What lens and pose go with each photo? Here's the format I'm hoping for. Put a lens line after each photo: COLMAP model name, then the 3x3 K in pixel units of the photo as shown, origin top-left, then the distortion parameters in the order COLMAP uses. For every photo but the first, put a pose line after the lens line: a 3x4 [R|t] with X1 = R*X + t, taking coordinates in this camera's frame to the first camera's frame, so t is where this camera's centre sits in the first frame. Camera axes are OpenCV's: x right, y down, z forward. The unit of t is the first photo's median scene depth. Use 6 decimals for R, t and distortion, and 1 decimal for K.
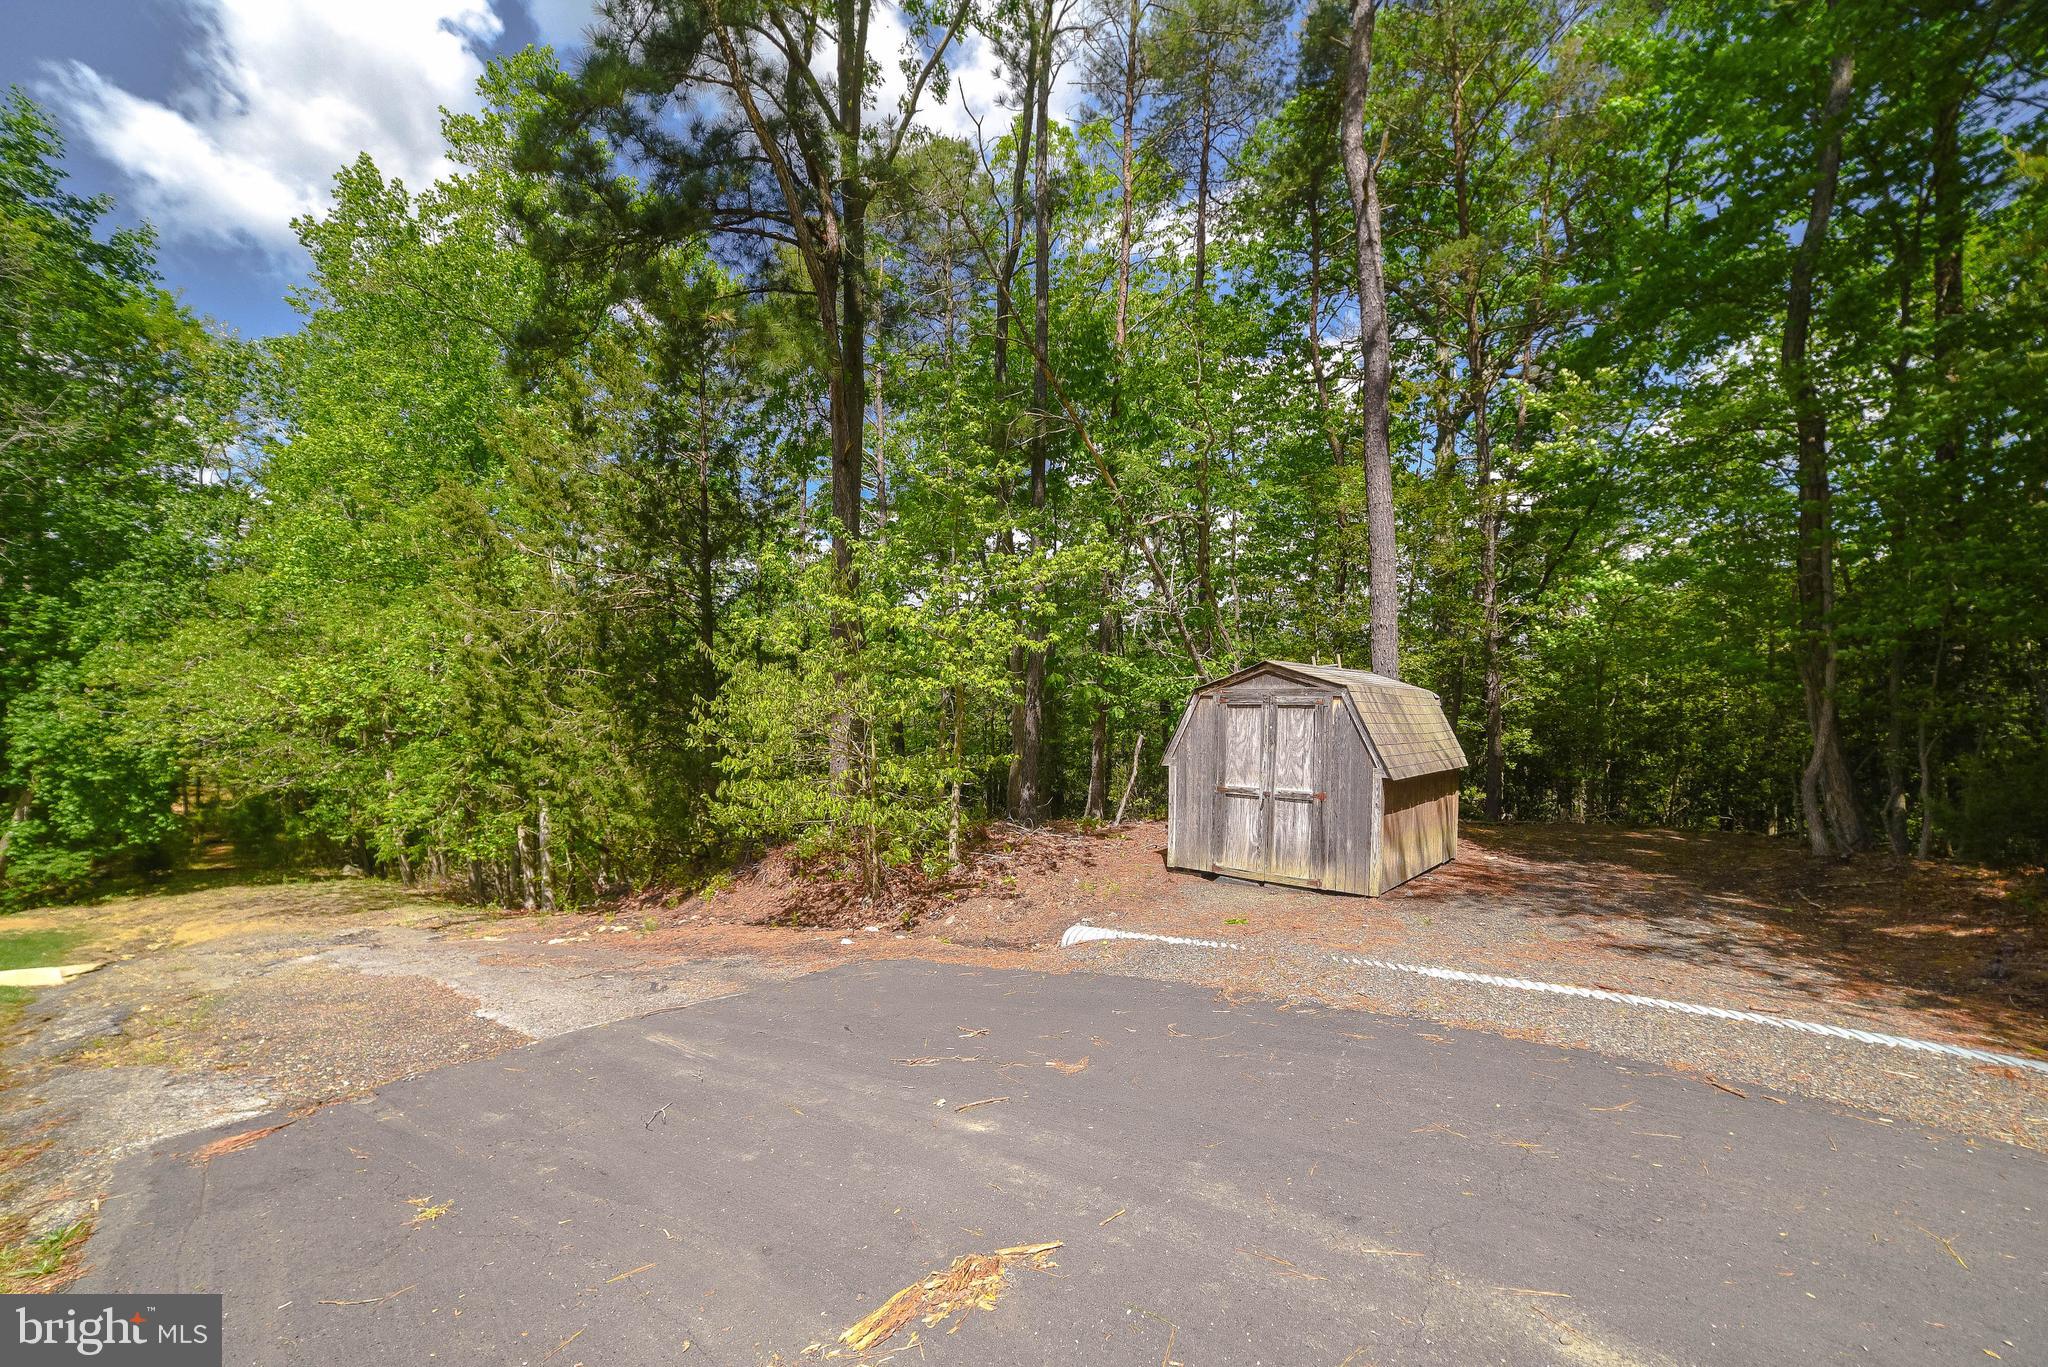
lens RADIAL K [[856.6, 0, 1030.5], [0, 856.6, 713.1], [0, 0, 1]] dist [-0.104013, 0.045344]
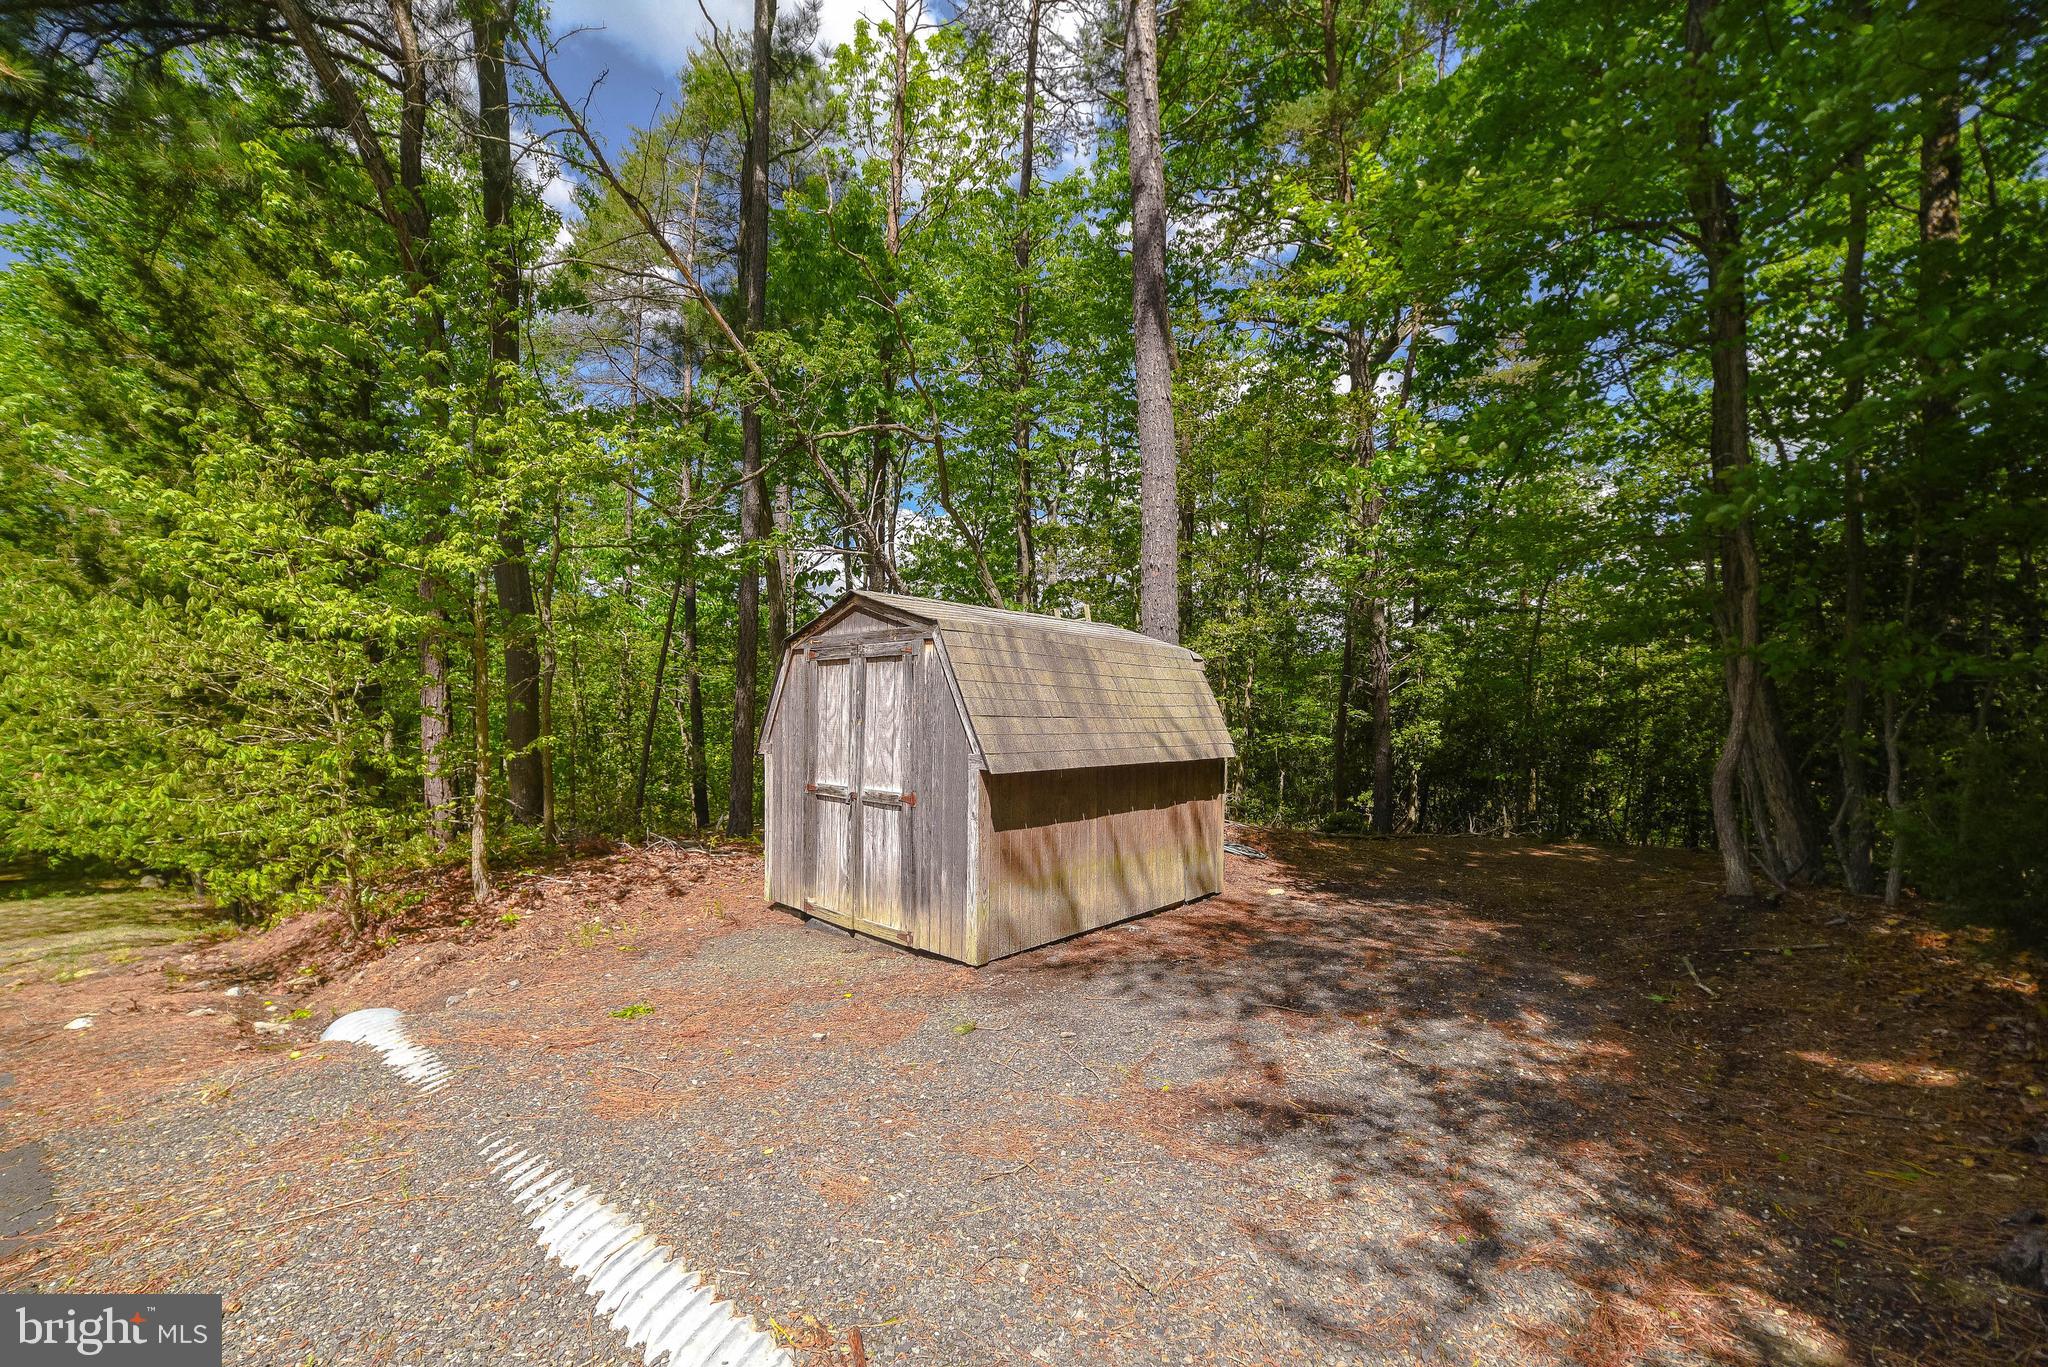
lens RADIAL K [[856.6, 0, 1030.5], [0, 856.6, 713.1], [0, 0, 1]] dist [-0.104013, 0.045344]
pose [[0.999973, 0.000525, -0.007357, 0.424937], [-0.000606, 0.999939, -0.010994, 0.040070], [0.007351, 0.010999, 0.999912, 0.356320]]
